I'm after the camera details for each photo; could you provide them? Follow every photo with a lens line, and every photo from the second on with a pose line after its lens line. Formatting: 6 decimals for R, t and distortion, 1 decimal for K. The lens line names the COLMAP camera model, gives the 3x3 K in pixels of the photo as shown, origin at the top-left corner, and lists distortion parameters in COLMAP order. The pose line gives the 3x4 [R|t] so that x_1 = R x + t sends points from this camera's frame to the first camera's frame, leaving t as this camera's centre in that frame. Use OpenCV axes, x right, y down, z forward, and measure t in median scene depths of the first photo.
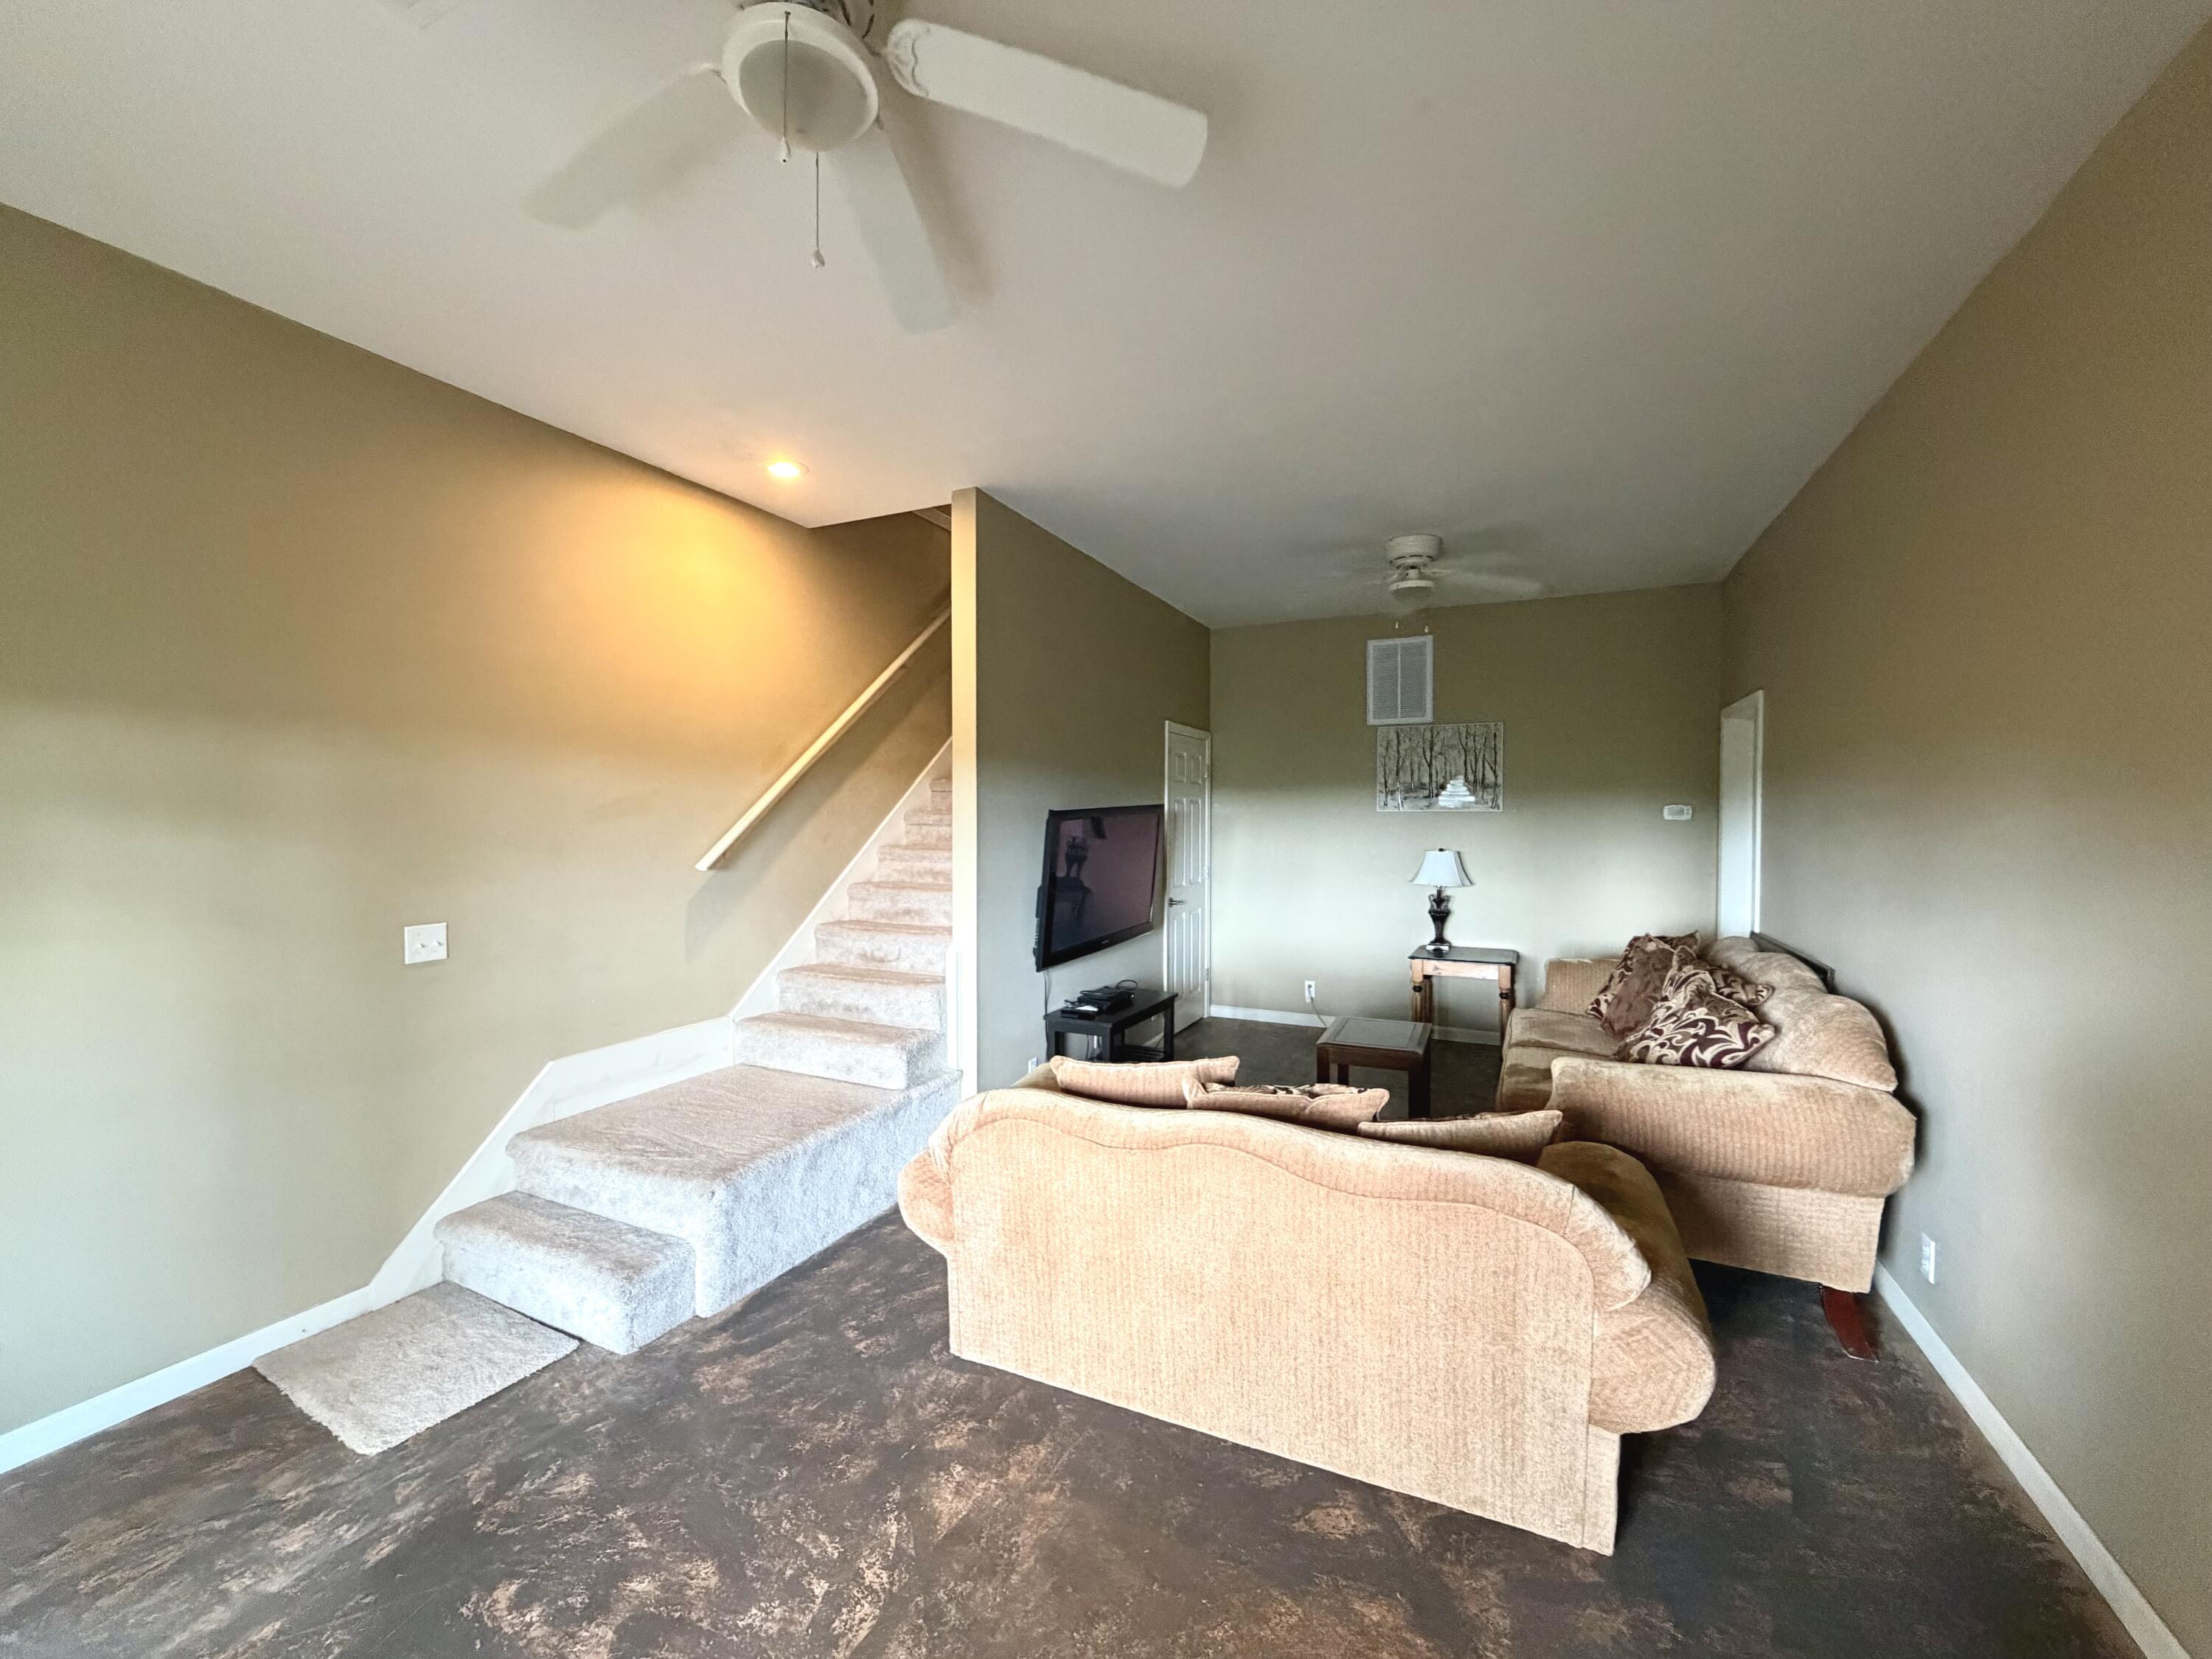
lens RADIAL K [[880.5, 0, 1099.0], [0, 880.5, 830.3], [0, 0, 1]] dist [0.000839, 0.000040]
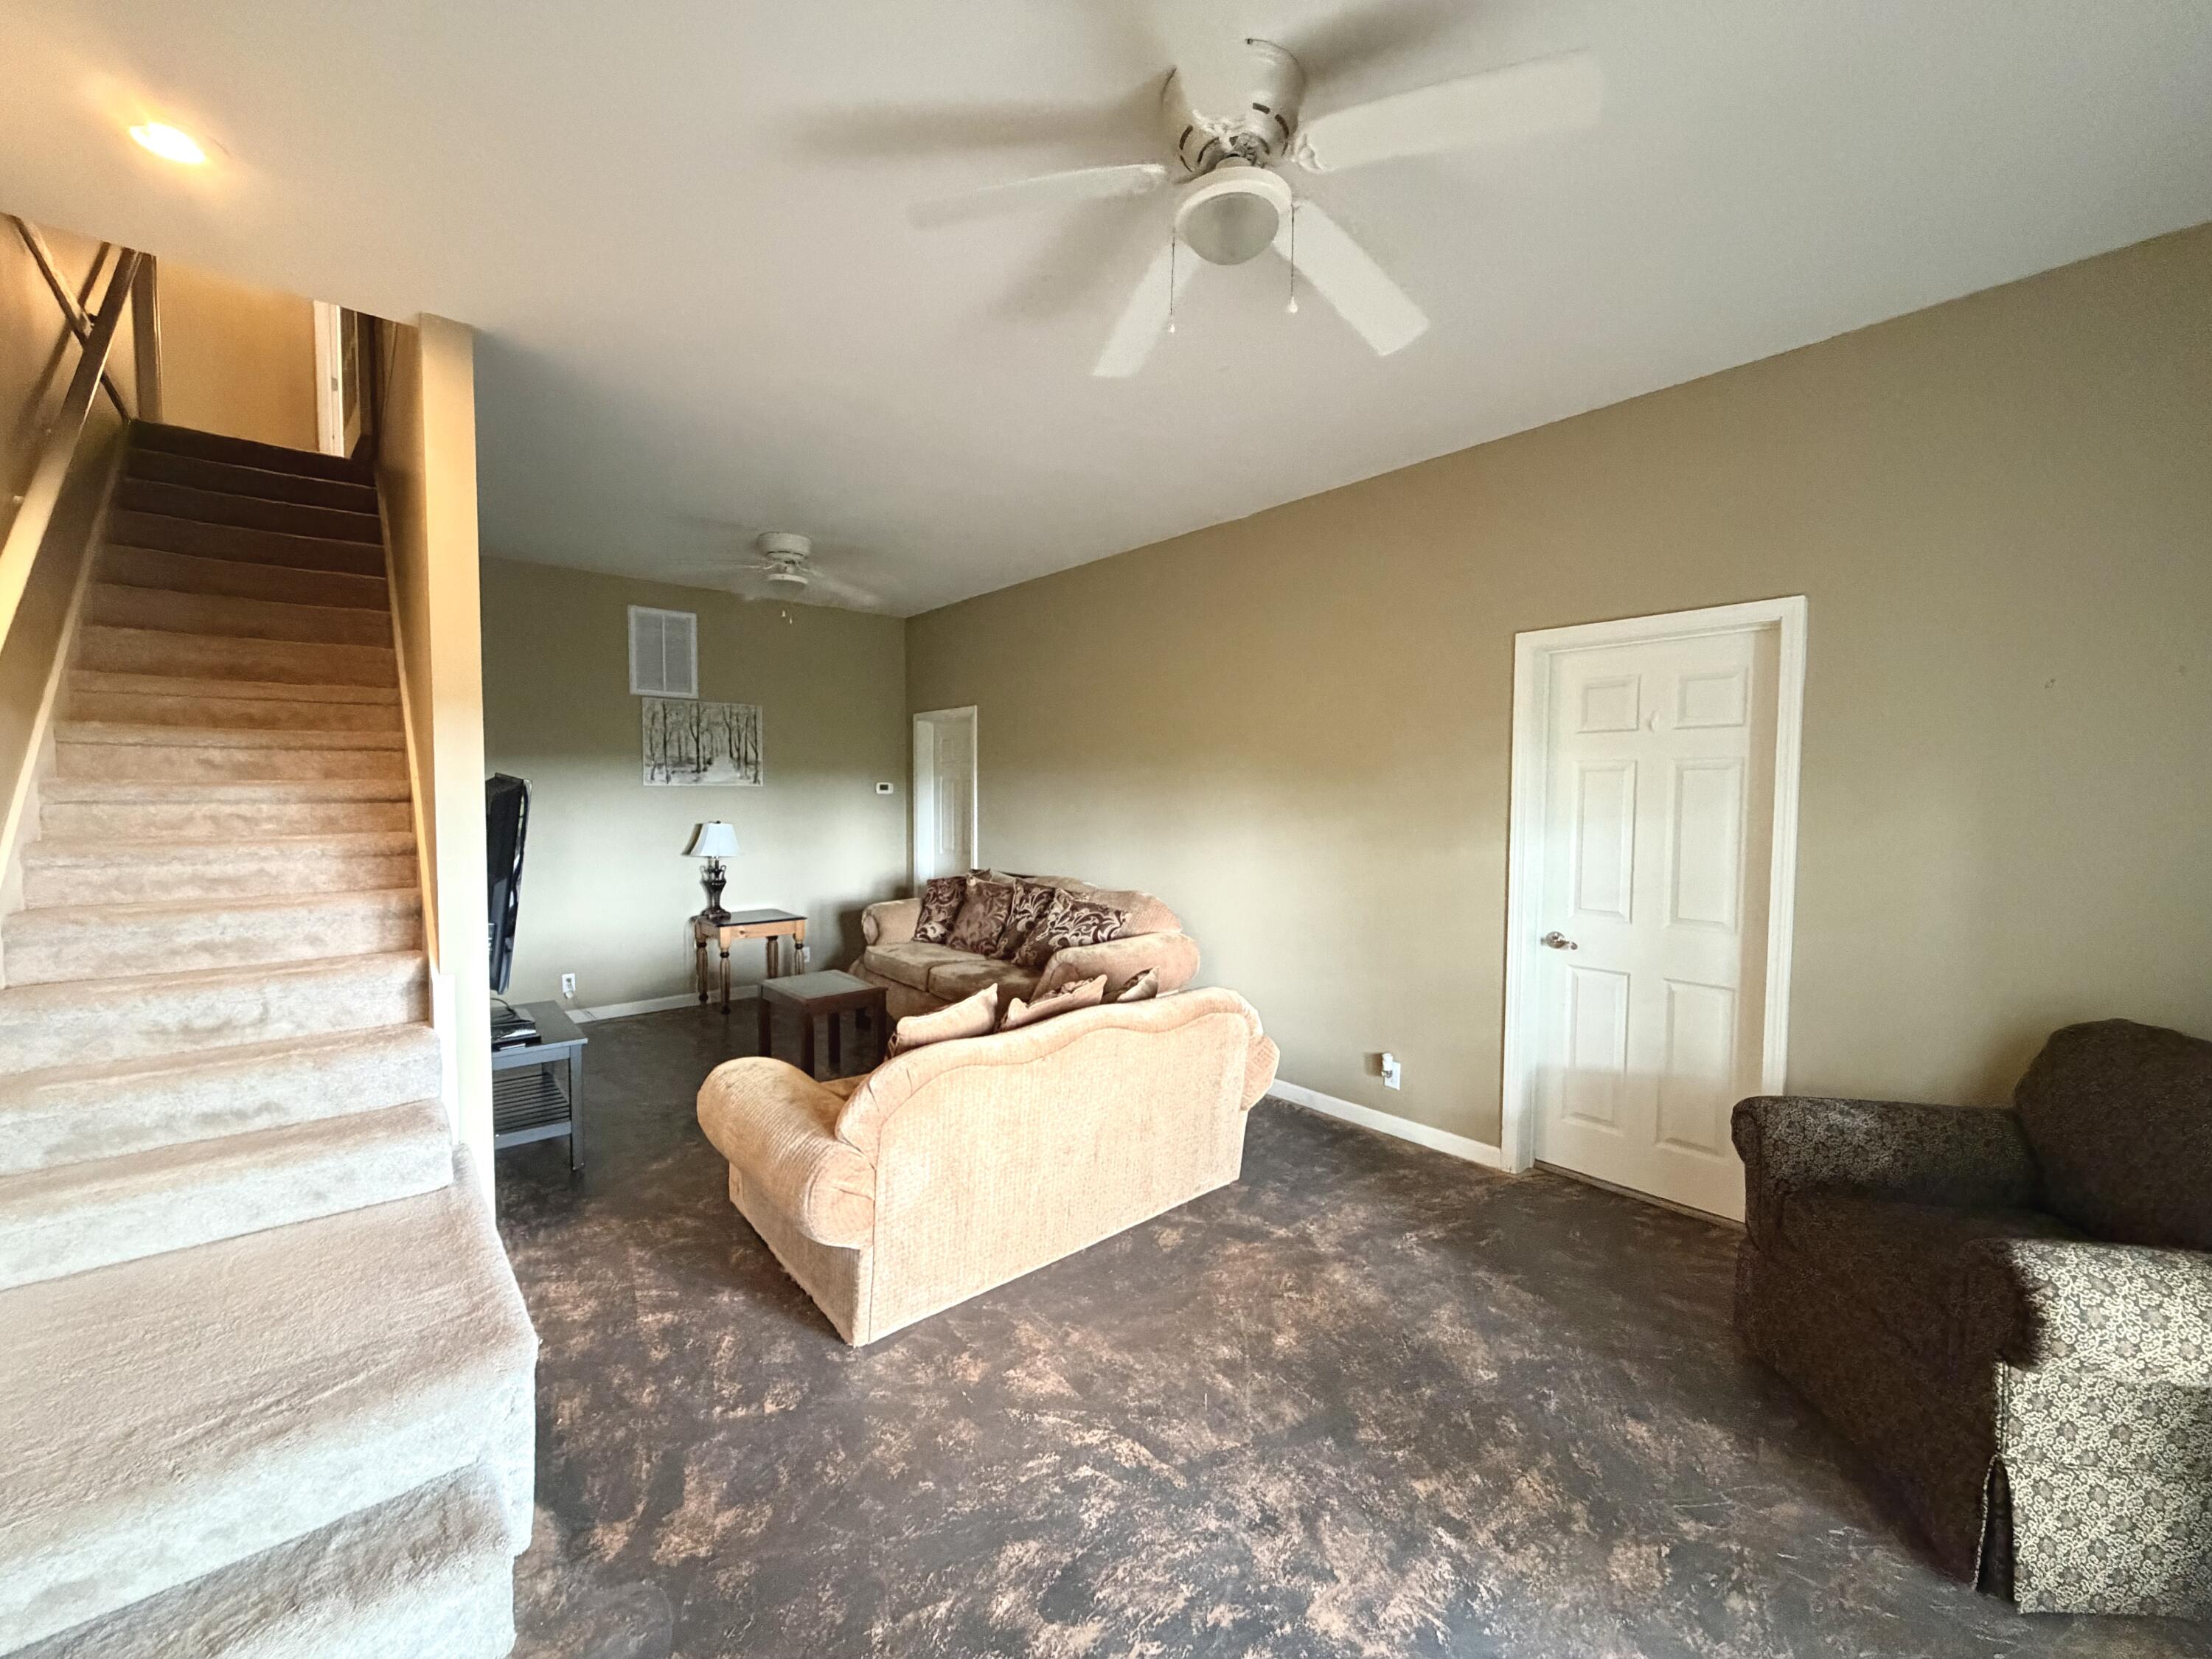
lens RADIAL K [[880.5, 0, 1104.0], [0, 880.5, 828.0], [0, 0, 1]] dist [0.000839, 0.000040]
pose [[0.402247, -0.035819, 0.914830, -0.800610], [0.012703, 0.999357, 0.033543, -0.000773], [-0.915443, -0.001871, 0.402443, 0.321527]]
